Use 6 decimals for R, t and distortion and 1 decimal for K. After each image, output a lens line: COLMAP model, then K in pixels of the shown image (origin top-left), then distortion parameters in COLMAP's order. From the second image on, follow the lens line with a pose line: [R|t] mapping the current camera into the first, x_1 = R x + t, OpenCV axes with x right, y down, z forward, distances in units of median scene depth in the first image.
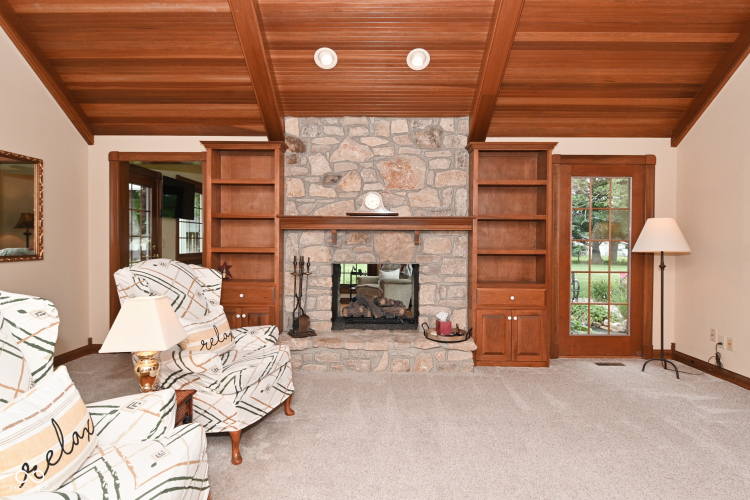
lens RADIAL K [[422.3, 0, 370.5], [0, 422.3, 245.8], [0, 0, 1]] dist [-0.001579, -0.001964]
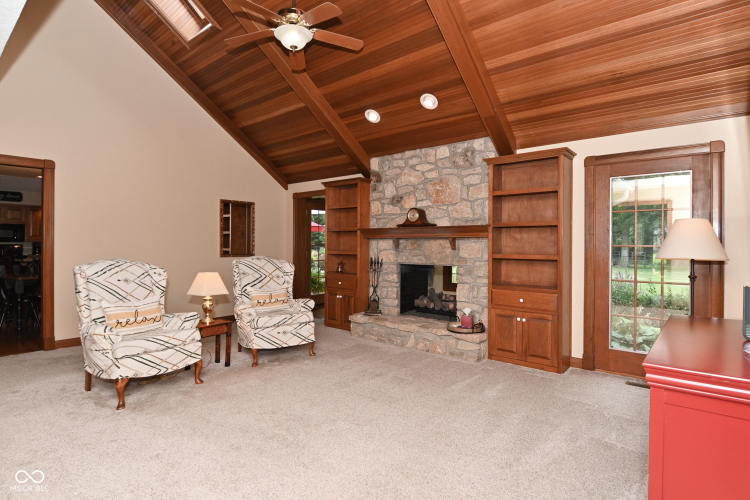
lens RADIAL K [[399.0, 0, 373.4], [0, 399.0, 245.9], [0, 0, 1]] dist [0.003613, -0.017168]
pose [[0.766832, -0.000967, -0.641847, 0.656686], [-0.010095, 0.999857, -0.013567, 0.004034], [0.641768, 0.016883, 0.766713, -0.005680]]
